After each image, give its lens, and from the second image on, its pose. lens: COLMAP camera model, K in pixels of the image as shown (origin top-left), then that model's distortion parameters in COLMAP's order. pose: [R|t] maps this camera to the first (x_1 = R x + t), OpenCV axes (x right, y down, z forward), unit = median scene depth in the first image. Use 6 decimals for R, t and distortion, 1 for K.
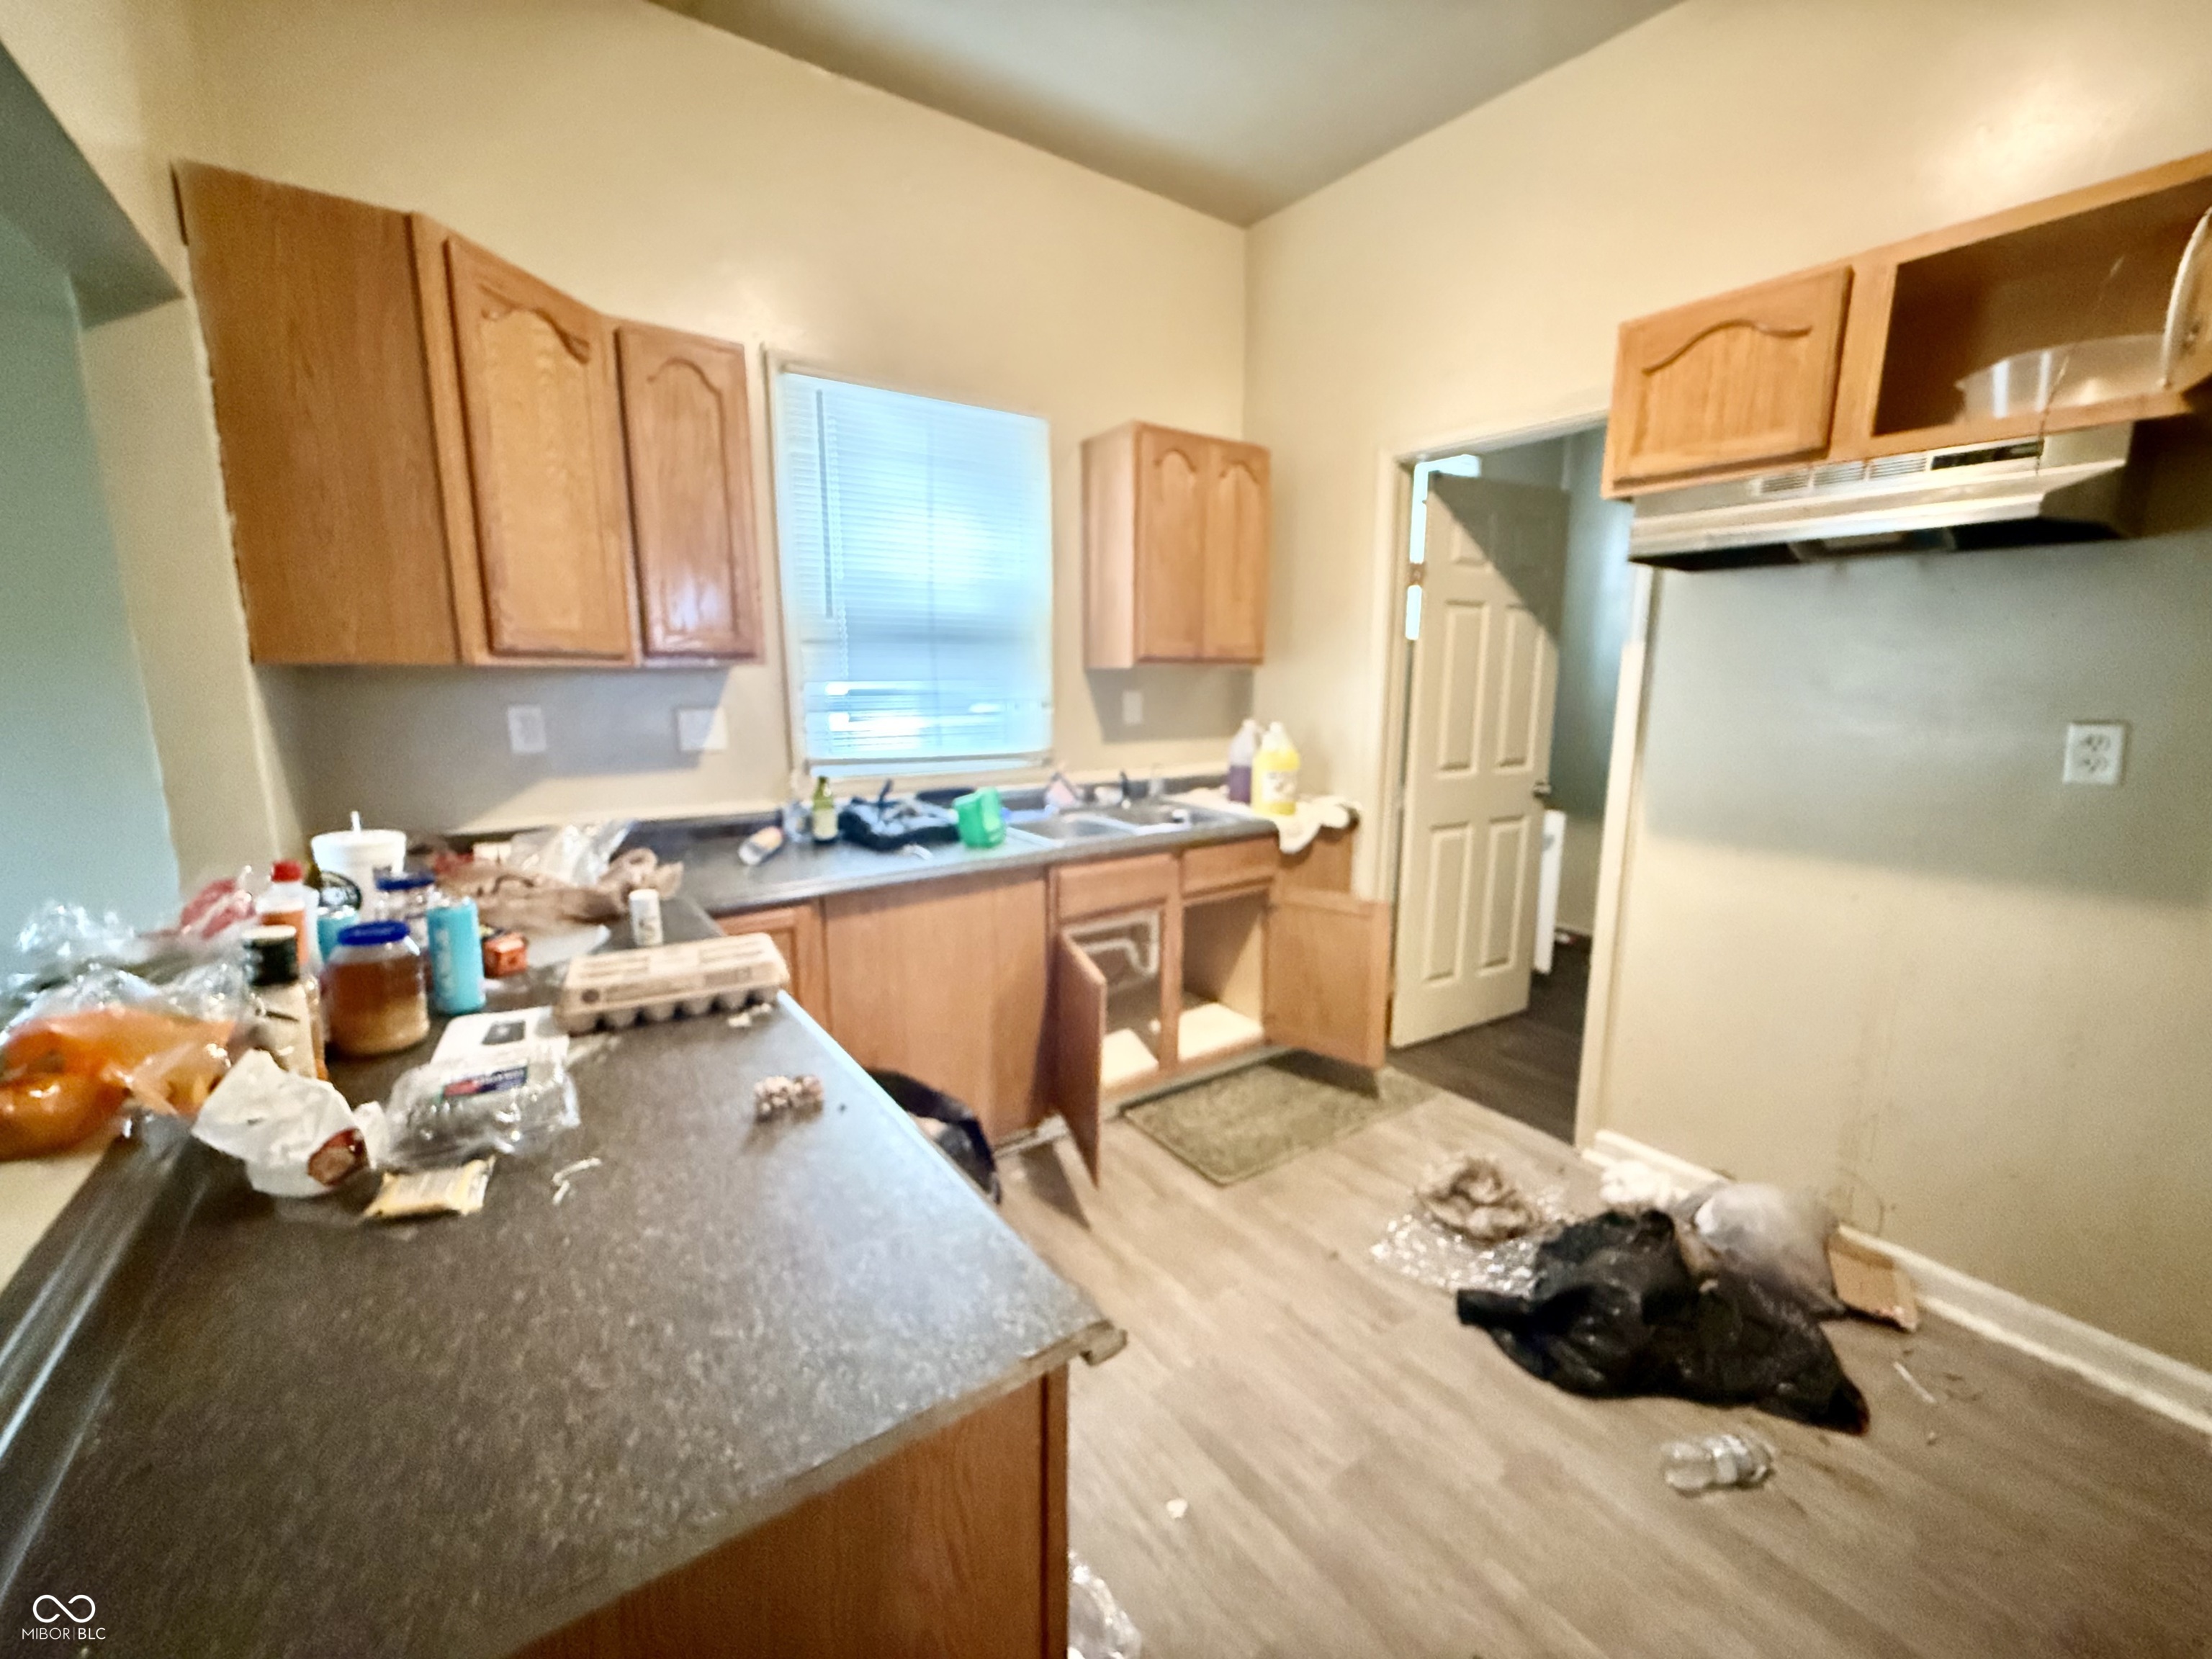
lens RADIAL K [[883.1, 0, 1106.0], [0, 883.1, 829.5], [0, 0, 1]] dist [-0.008200, -0.000057]
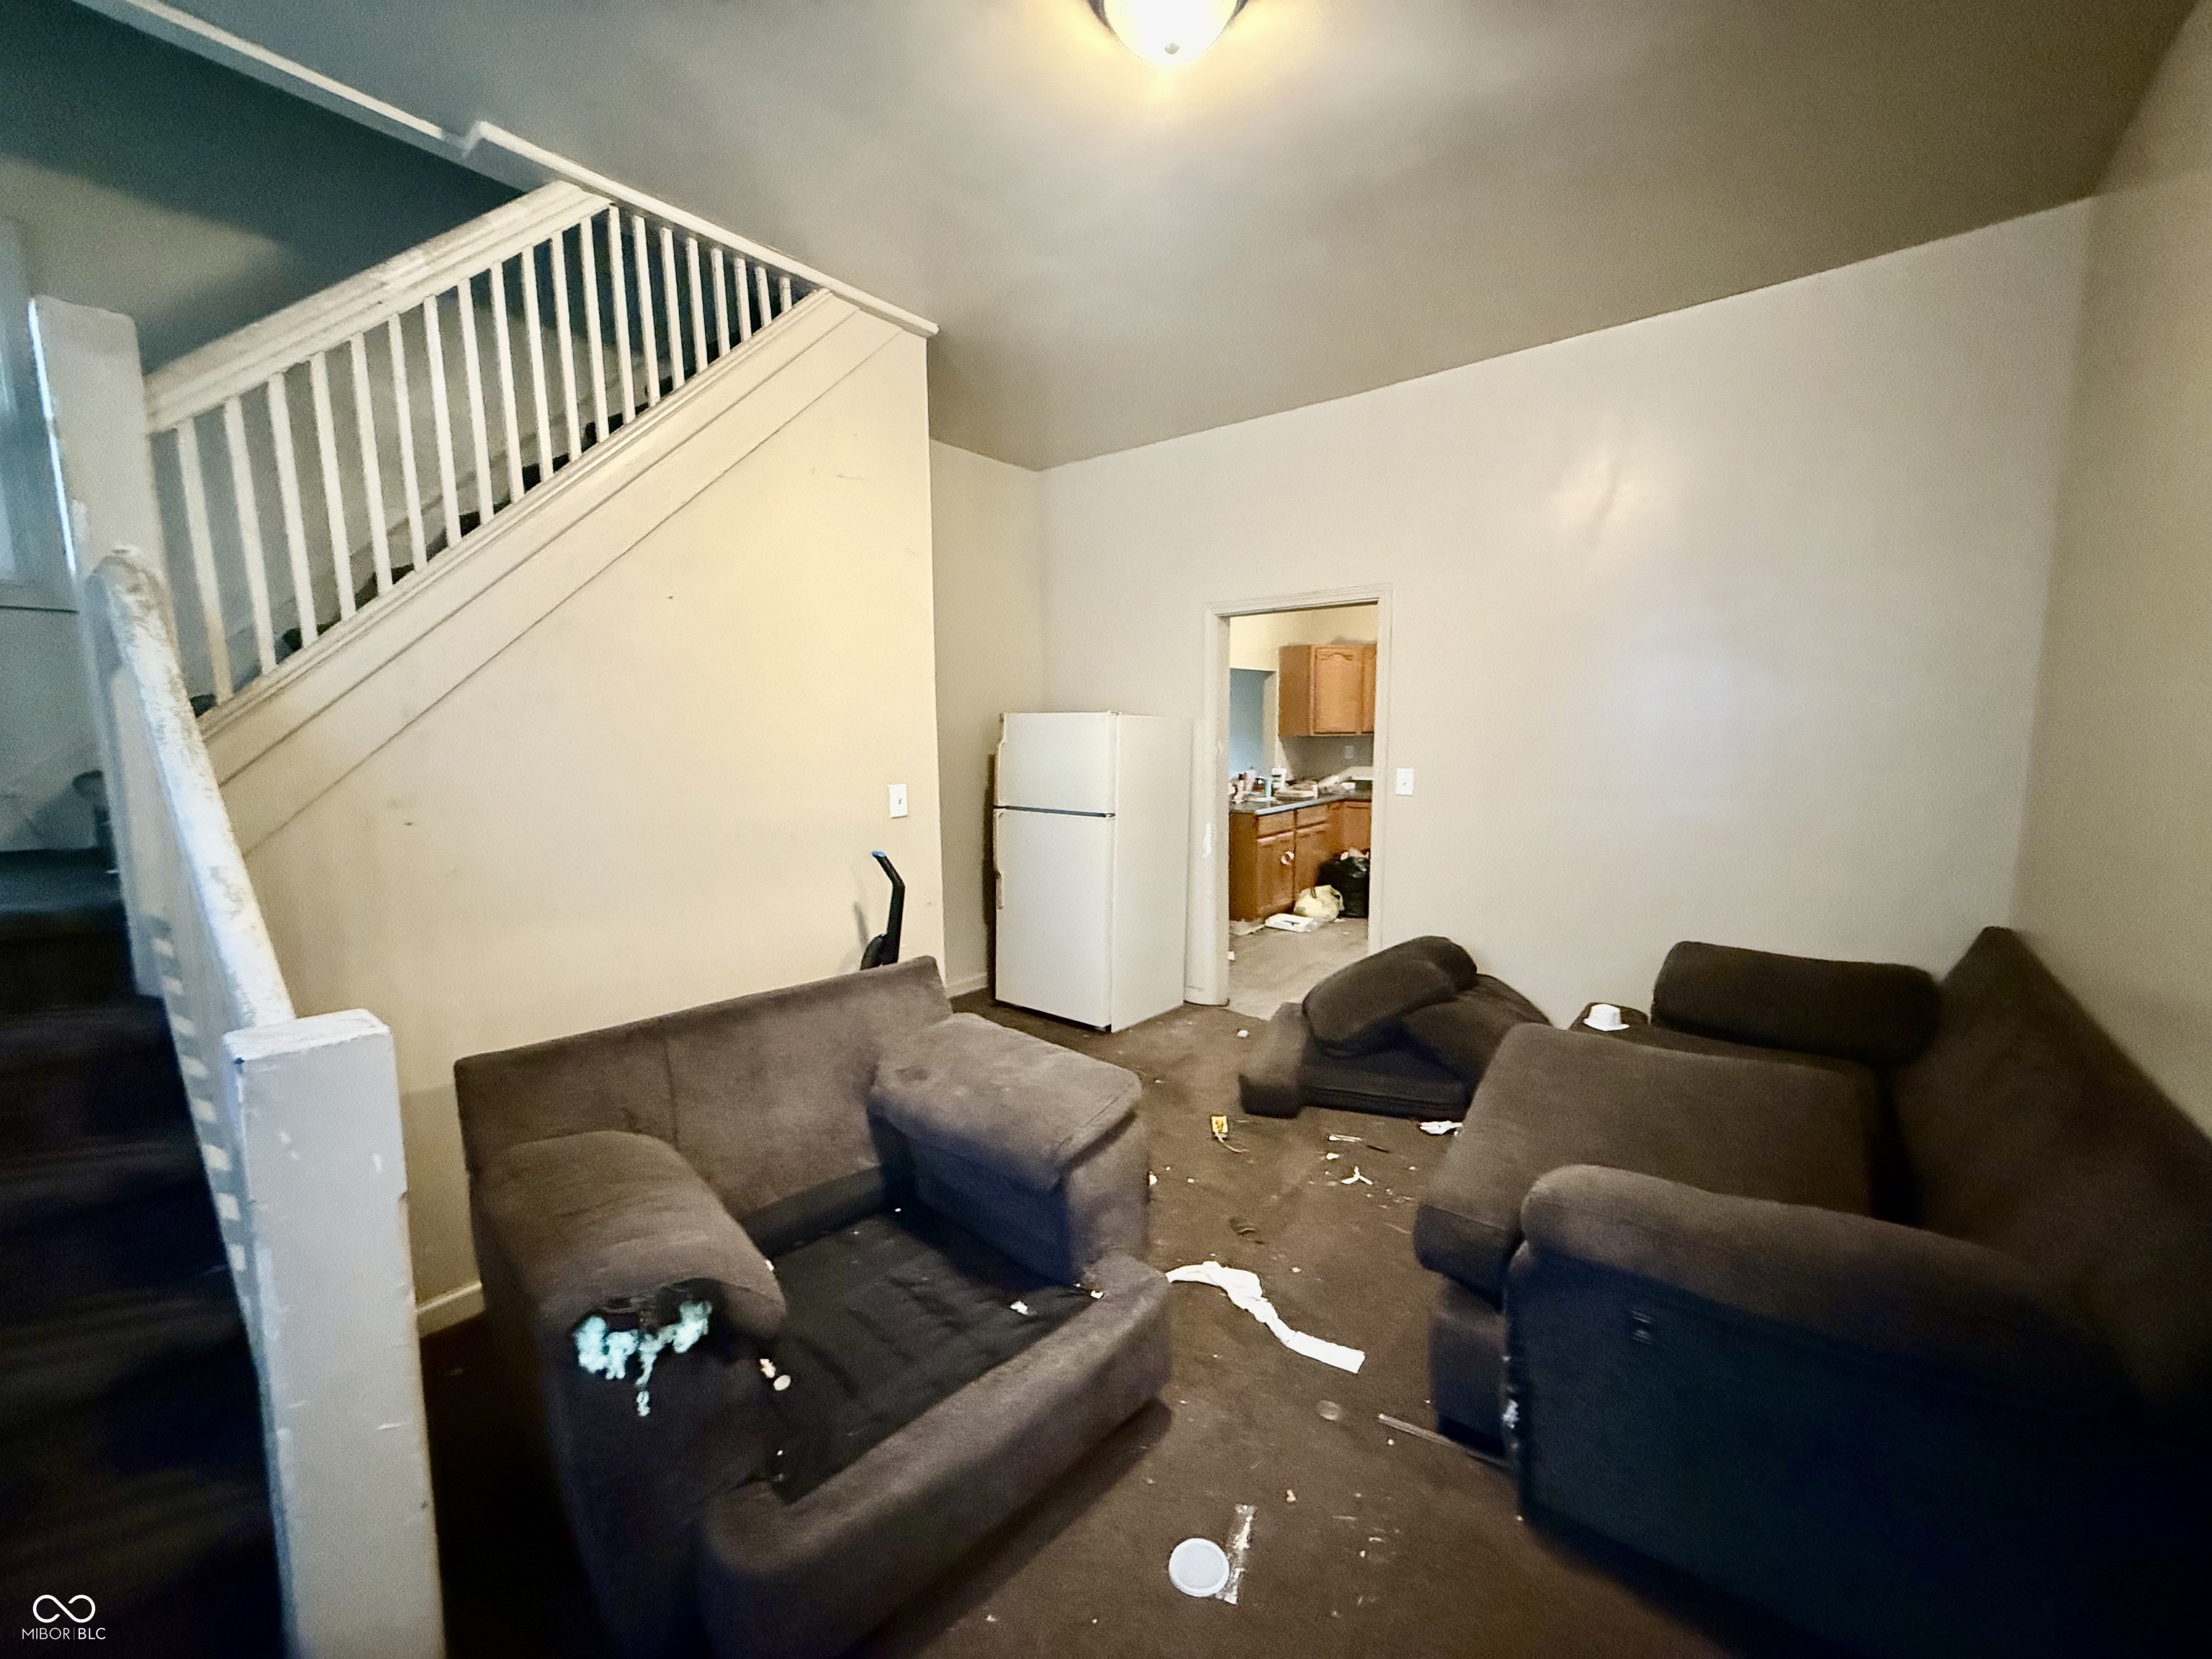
lens RADIAL K [[881.1, 0, 1106.0], [0, 881.1, 829.5], [0, 0, 1]] dist [0.000263, 0.000361]
pose [[0.290713, 0.105901, -0.950932, 2.347926], [-0.156628, 0.985717, 0.061891, 0.121096], [0.943903, 0.130951, 0.303147, -0.919646]]
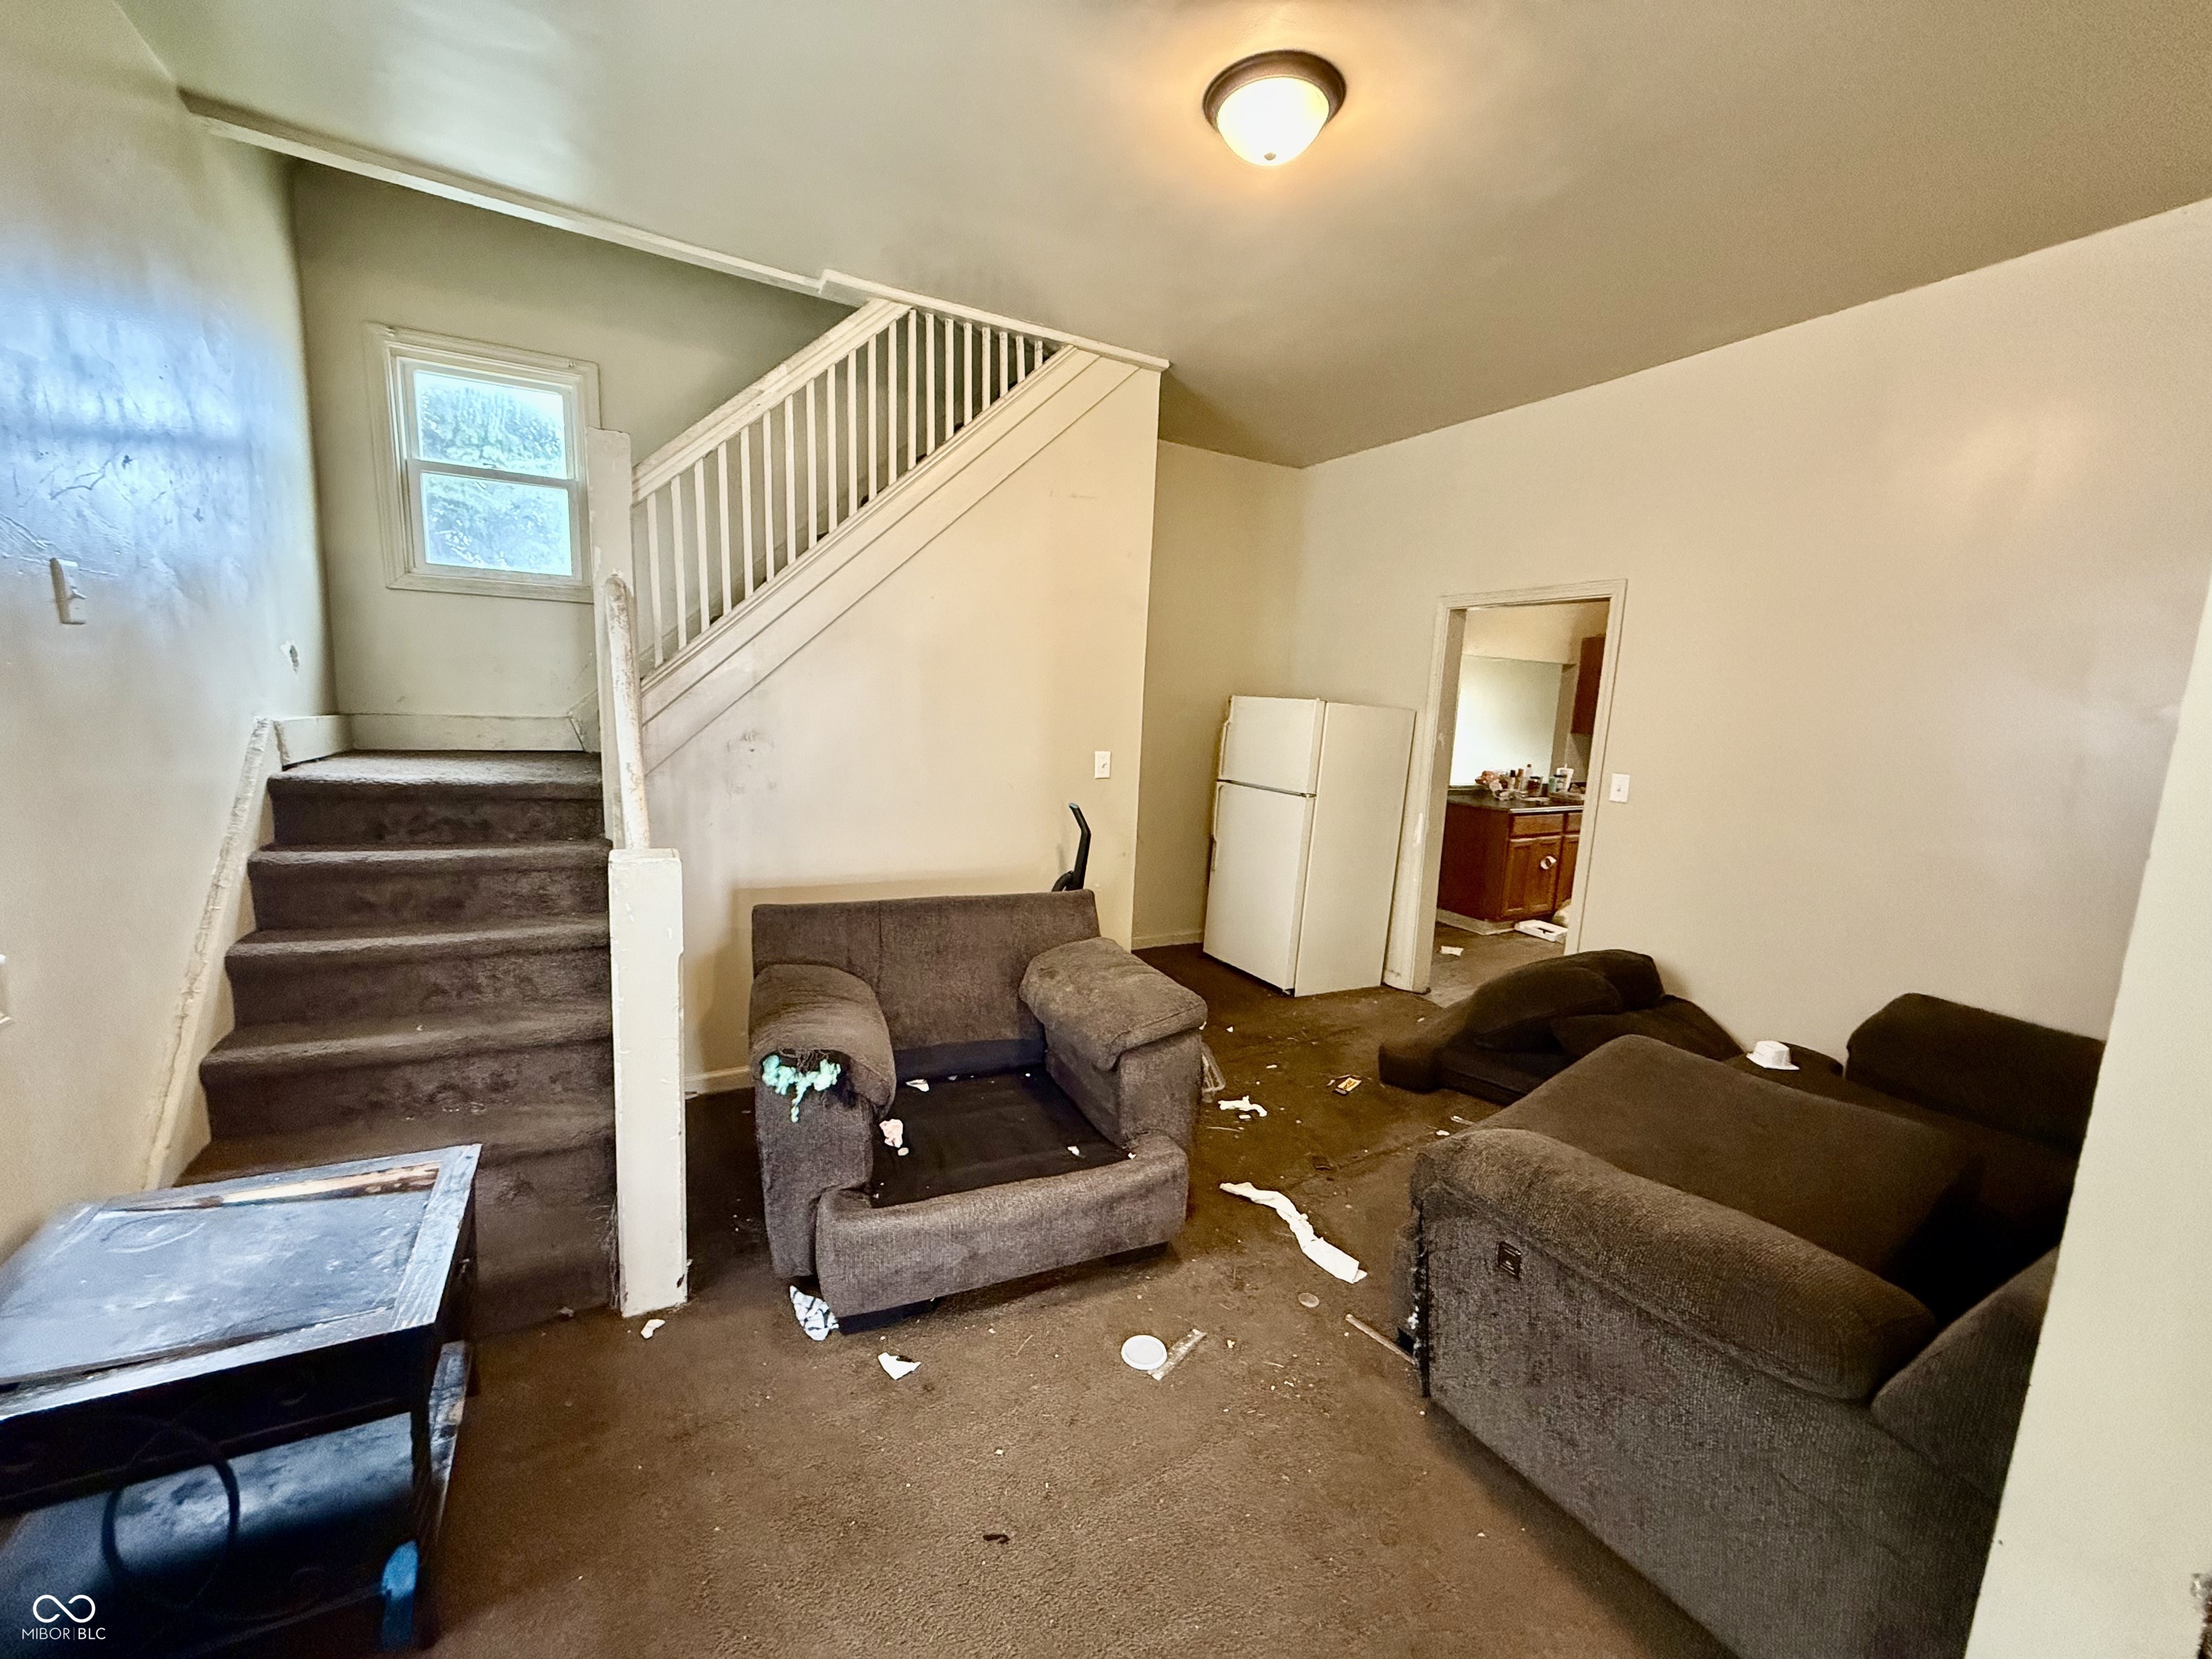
lens RADIAL K [[881.1, 0, 1106.0], [0, 881.1, 829.5], [0, 0, 1]] dist [0.000263, 0.000361]
pose [[-0.091279, 0.140009, -0.985934, 2.587271], [-0.215854, 0.963747, 0.156843, 0.069688], [0.972150, 0.227134, -0.057748, -0.685209]]
